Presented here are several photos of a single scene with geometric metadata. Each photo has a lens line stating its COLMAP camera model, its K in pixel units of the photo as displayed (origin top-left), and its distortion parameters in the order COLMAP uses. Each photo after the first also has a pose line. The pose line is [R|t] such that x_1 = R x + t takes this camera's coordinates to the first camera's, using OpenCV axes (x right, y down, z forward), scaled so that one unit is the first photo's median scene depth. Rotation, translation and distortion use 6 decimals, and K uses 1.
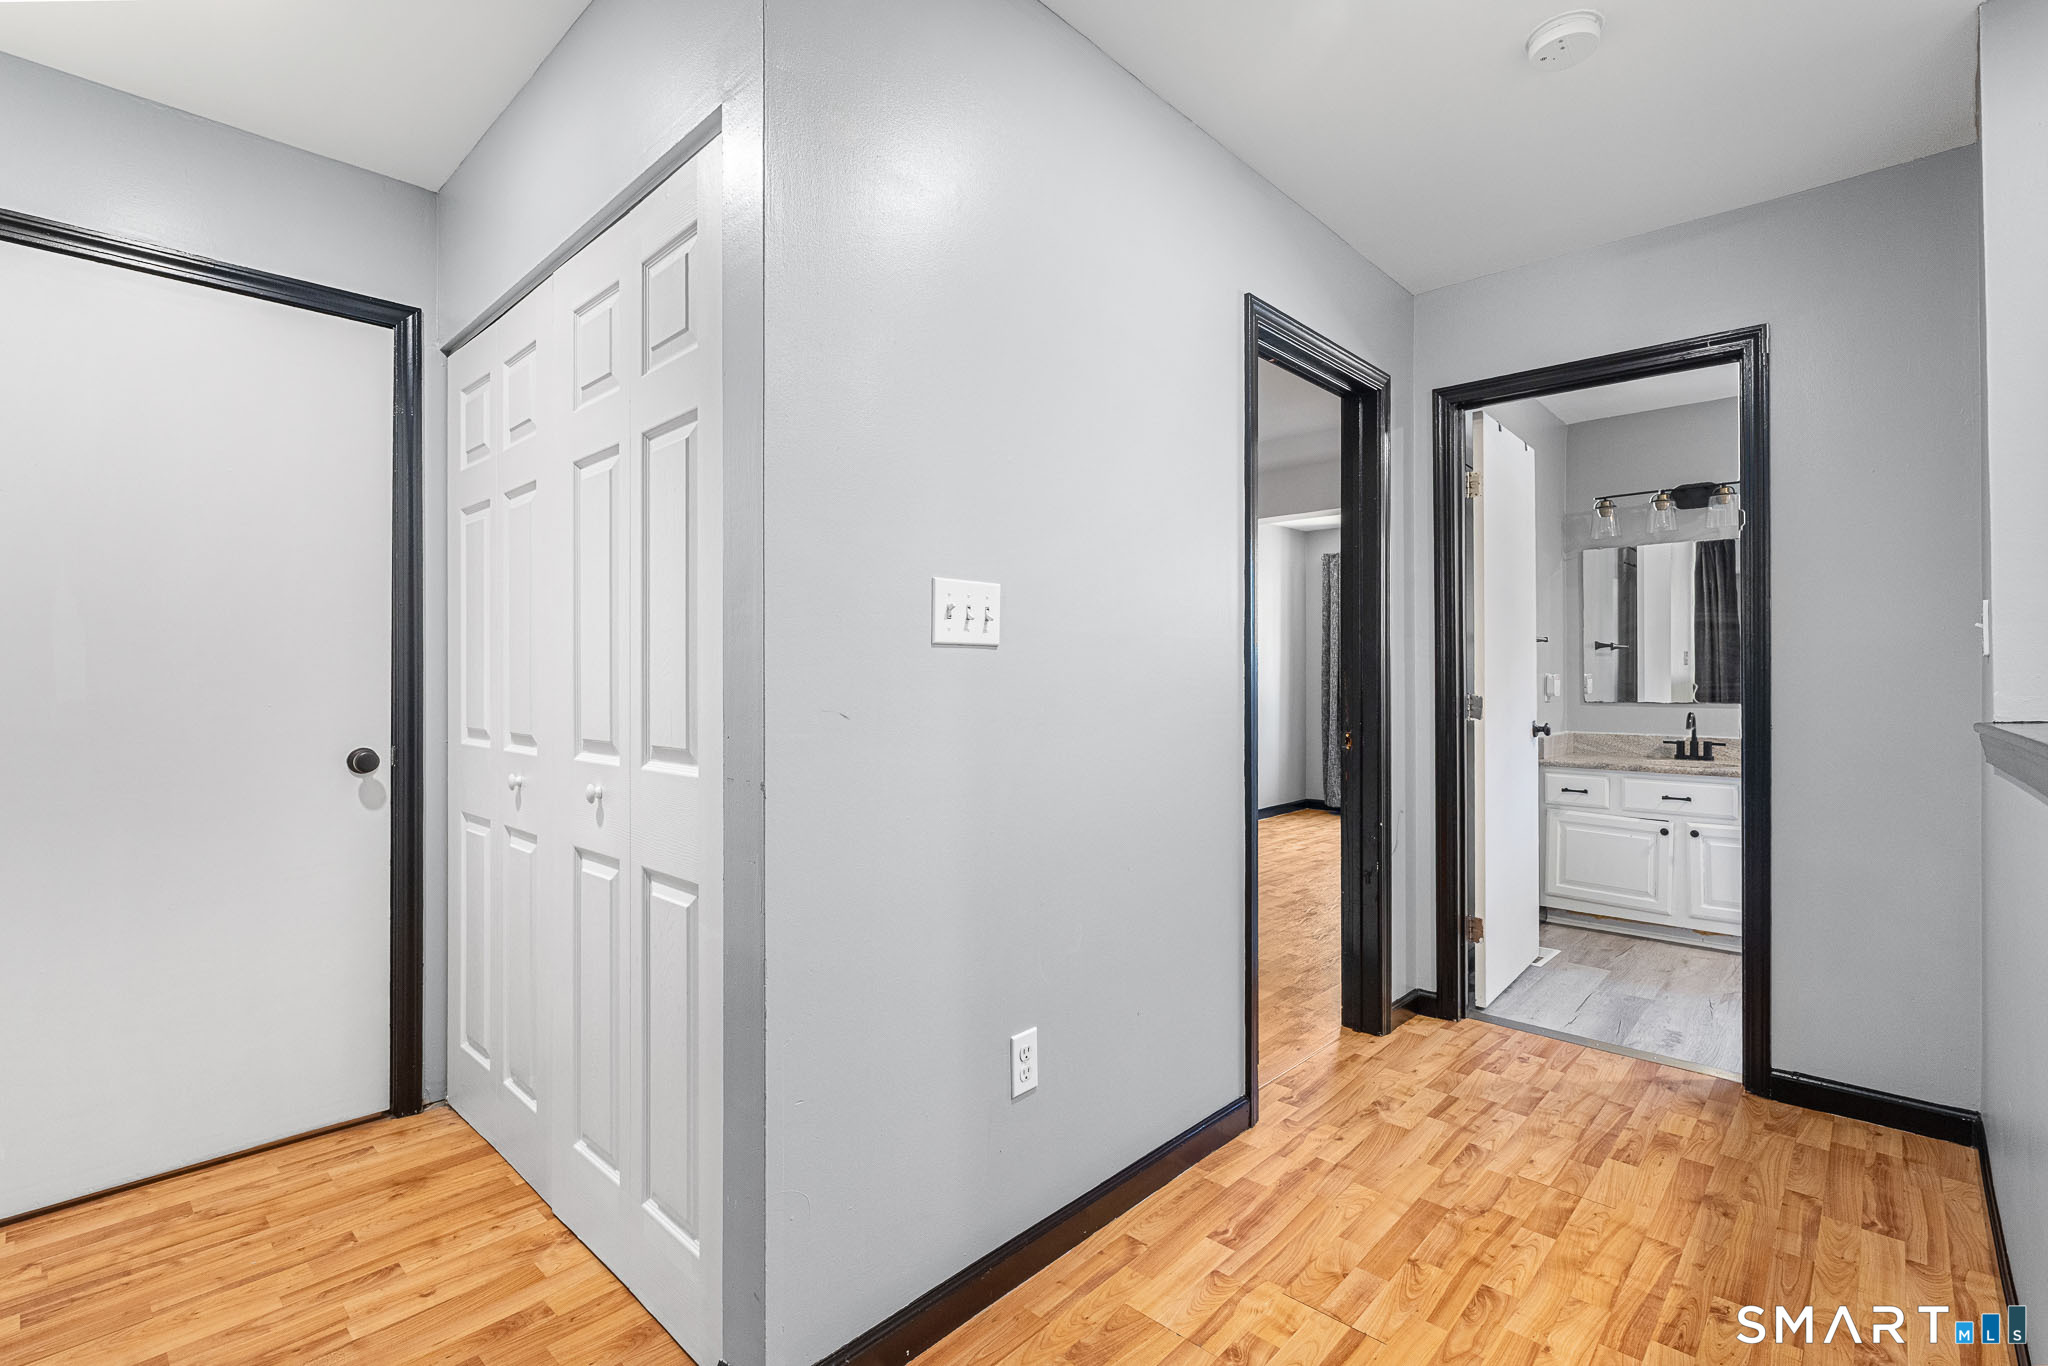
lens RADIAL K [[923.2, 0, 1024.0], [0, 923.2, 683.0], [0, 0, 1]] dist [0.001936, 0.000534]
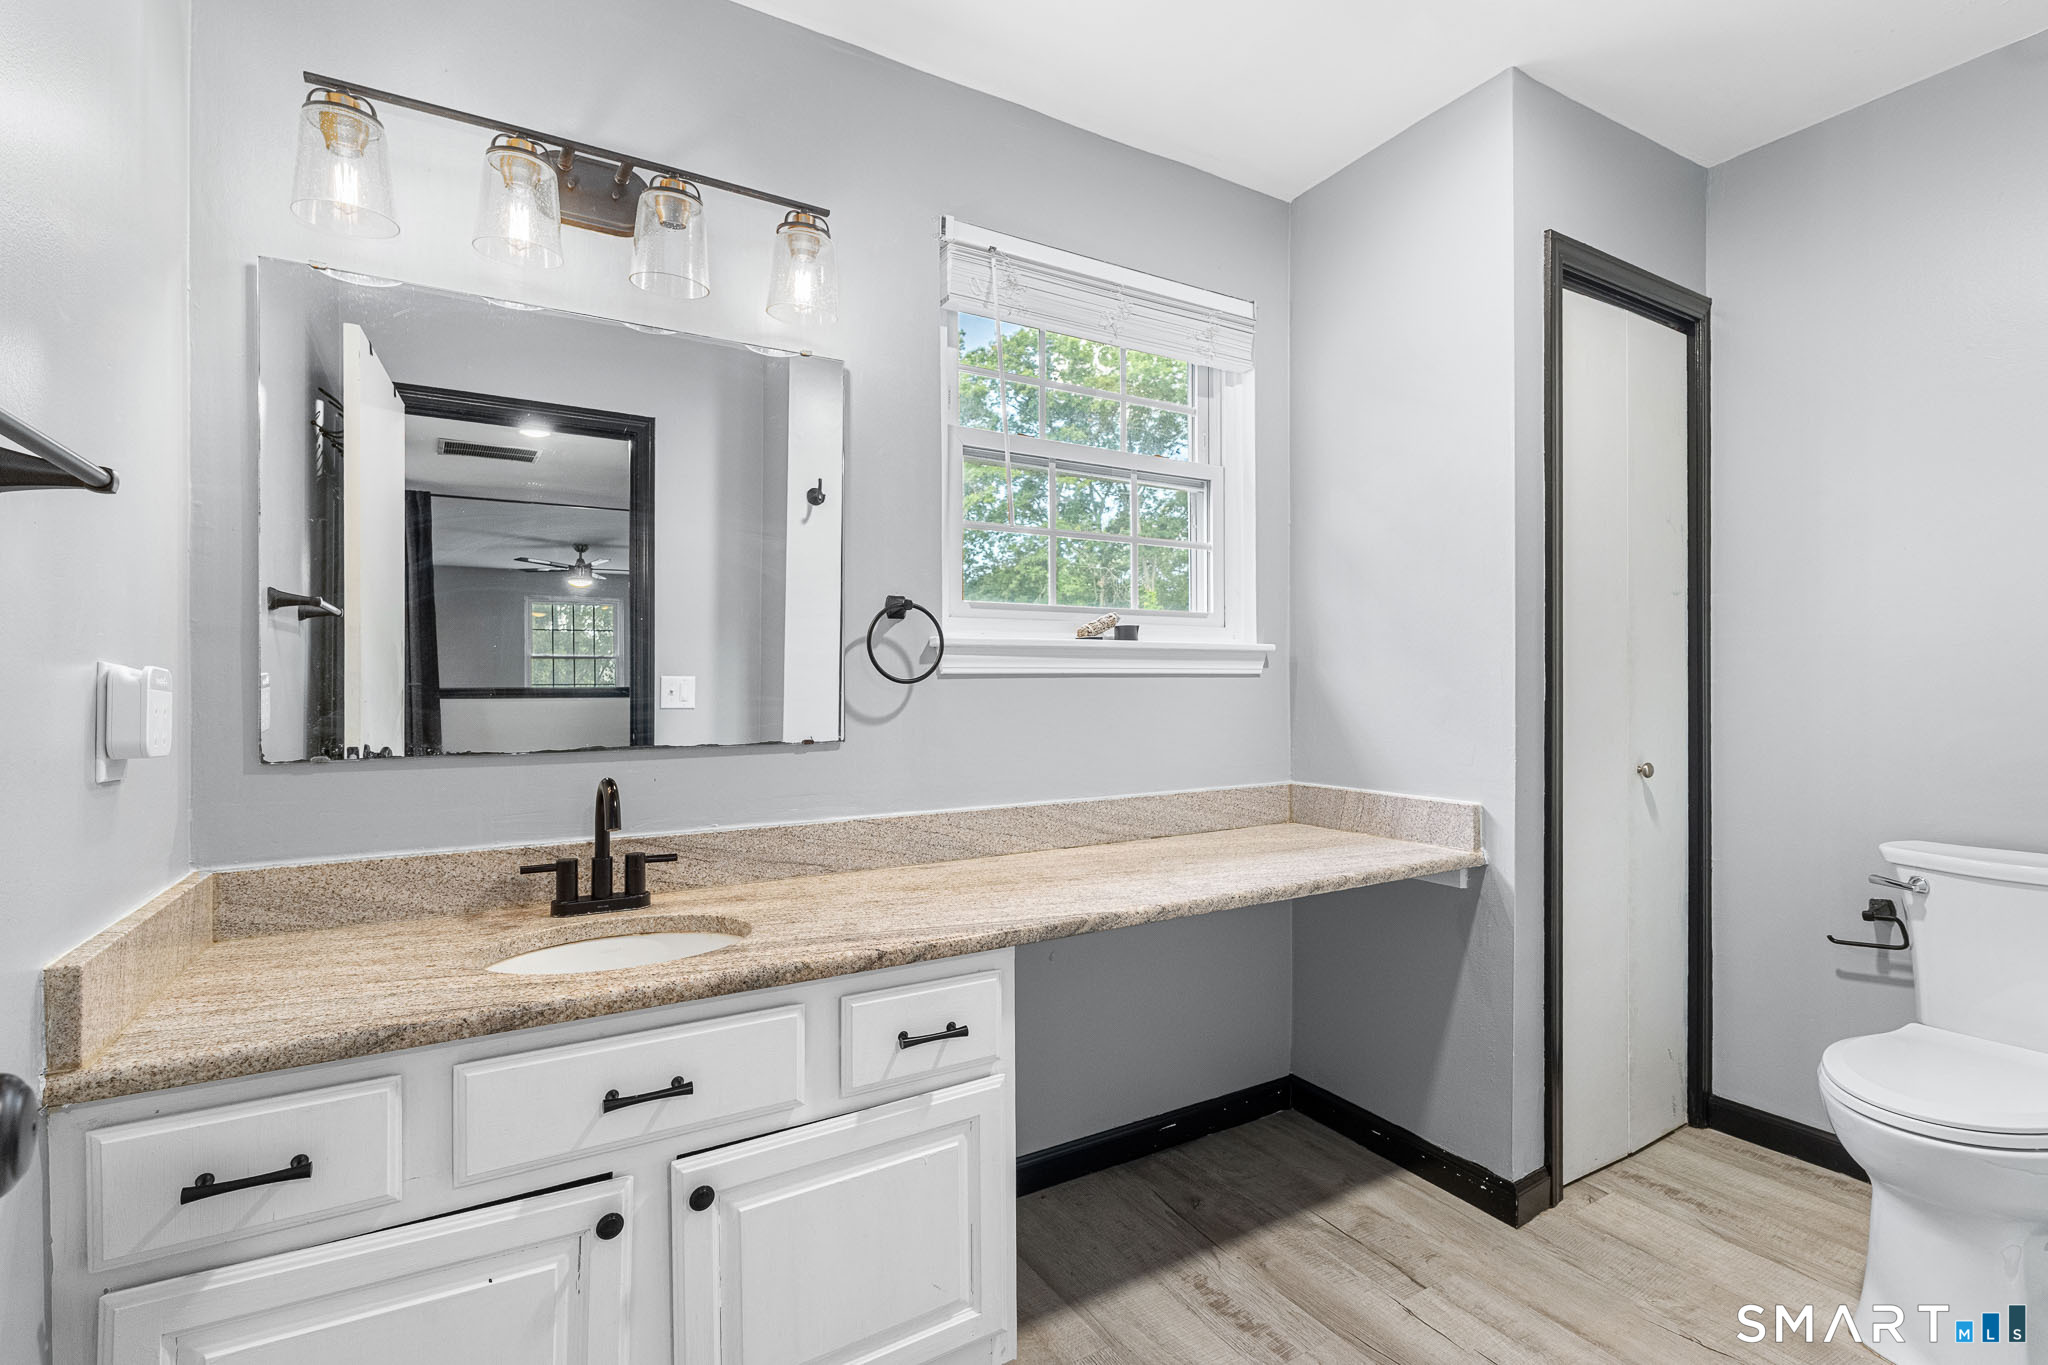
lens RADIAL K [[923.2, 0, 1024.0], [0, 923.2, 682.5], [0, 0, 1]] dist [0.001936, 0.000534]
pose [[0.277859, 0.005360, 0.960607, 0.469282], [0.005503, 0.999959, -0.007171, -0.002459], [-0.960606, 0.007279, 0.277818, 0.821926]]
